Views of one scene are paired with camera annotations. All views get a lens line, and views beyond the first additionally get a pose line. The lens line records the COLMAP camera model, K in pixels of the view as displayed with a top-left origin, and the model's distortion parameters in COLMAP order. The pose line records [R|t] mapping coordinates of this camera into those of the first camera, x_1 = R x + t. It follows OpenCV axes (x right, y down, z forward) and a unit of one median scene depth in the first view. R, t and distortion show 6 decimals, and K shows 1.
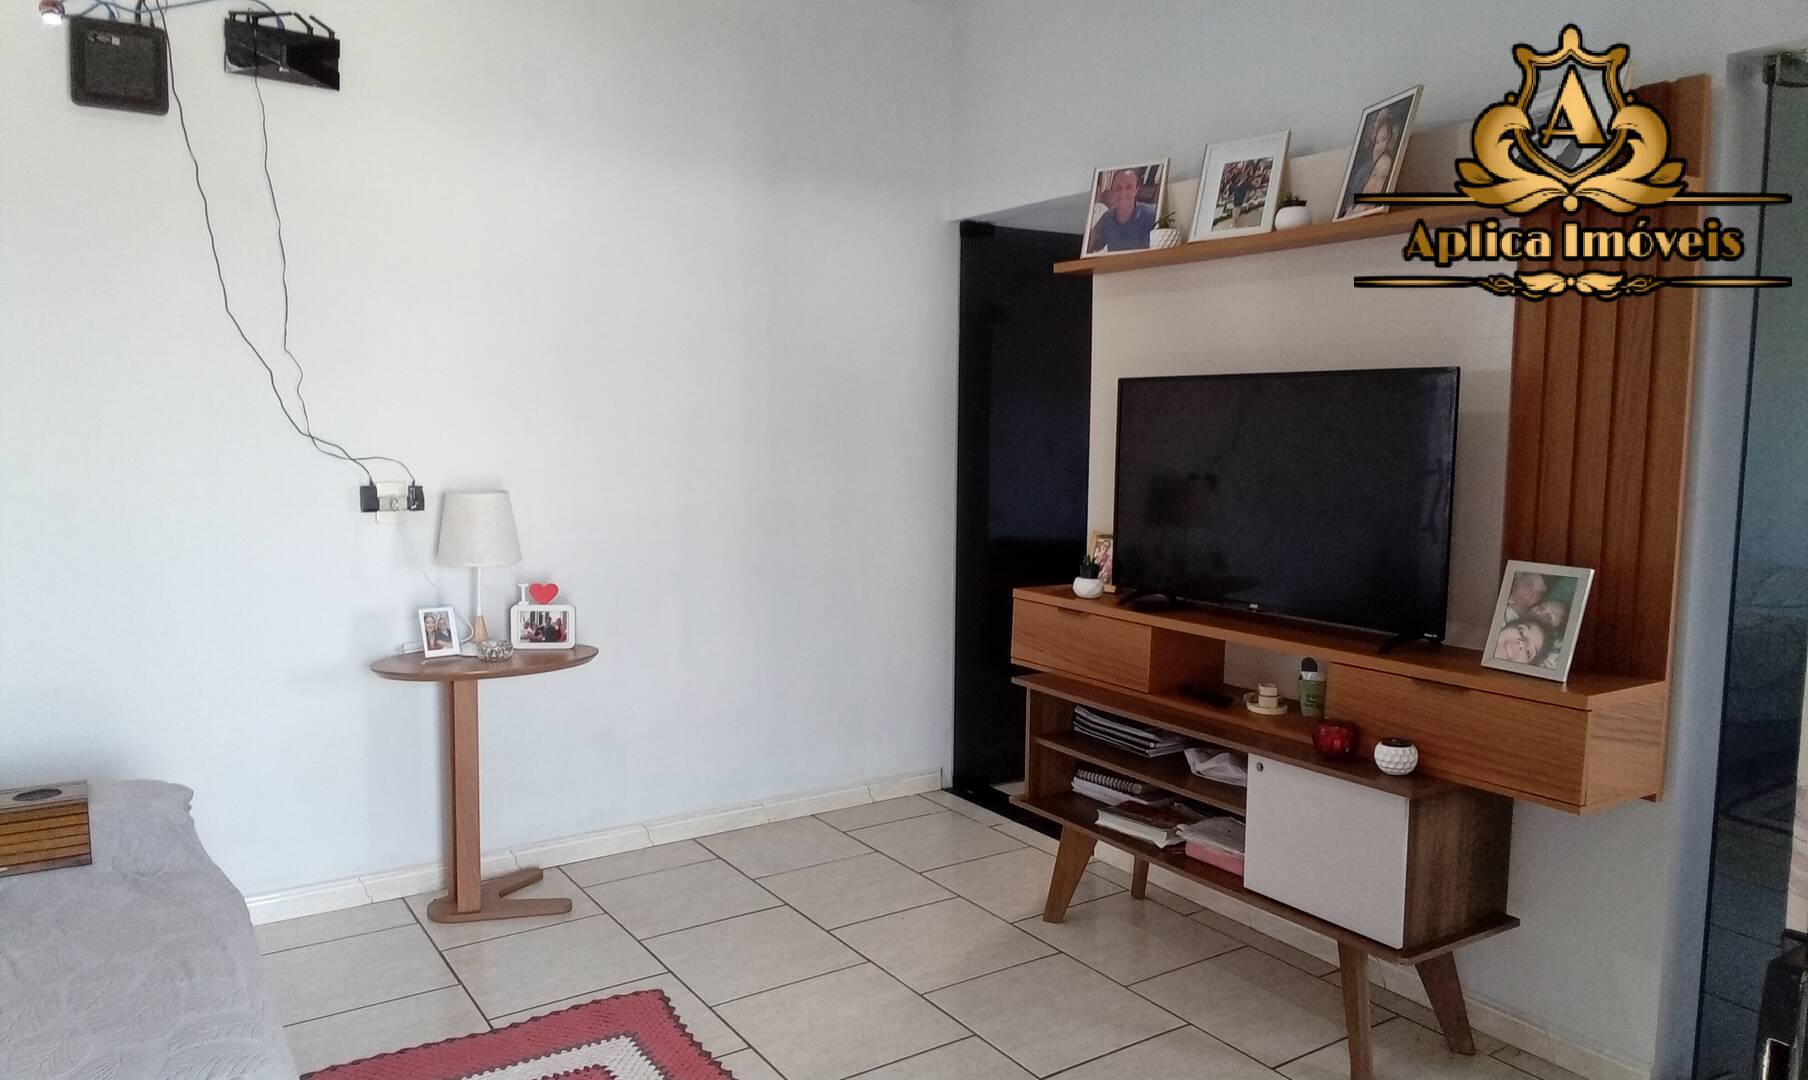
lens RADIAL K [[1224.5, 0, 903.9], [0, 1224.5, 548.3], [0, 0, 1]] dist [0.073886, -0.083147]
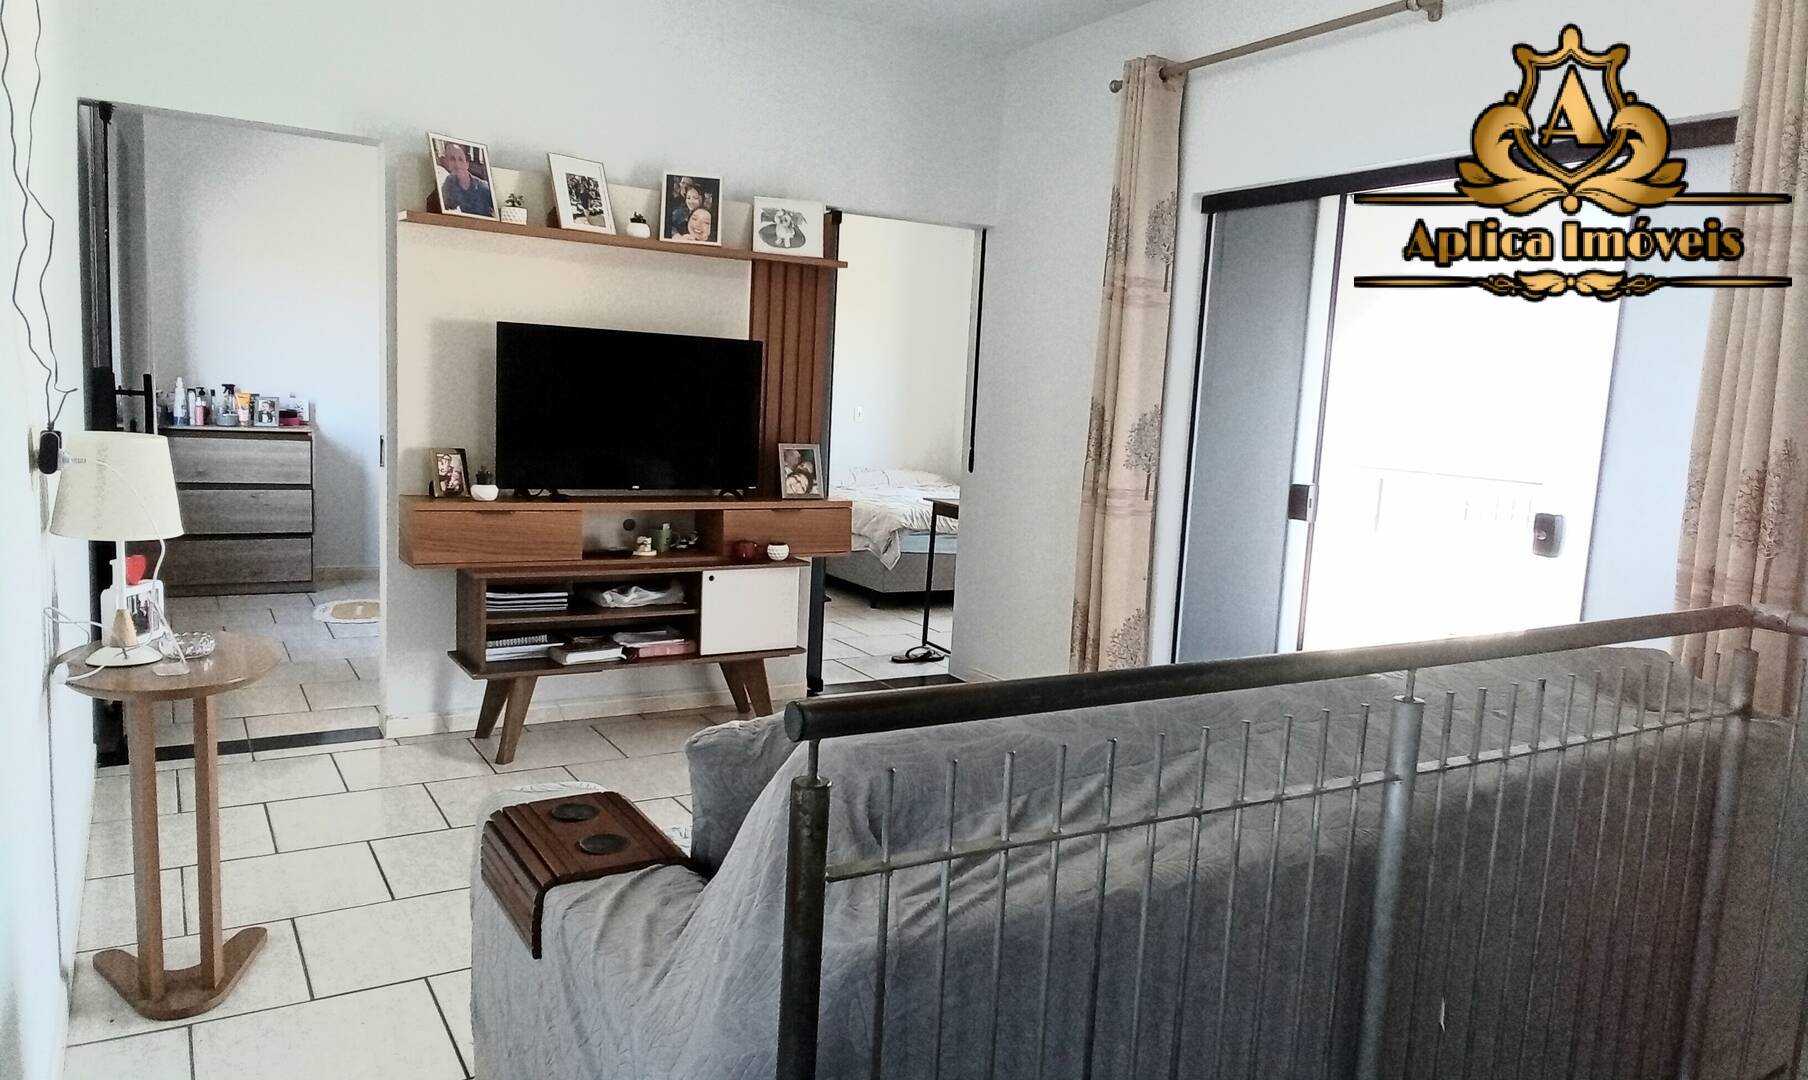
lens RADIAL K [[1224.5, 0, 903.9], [0, 1224.5, 548.3], [0, 0, 1]] dist [0.073886, -0.083147]
pose [[0.051592, -0.133379, 0.989721, -1.208794], [0.054581, 0.989937, 0.130562, -0.057532], [-0.997176, 0.047284, 0.058353, 0.590423]]
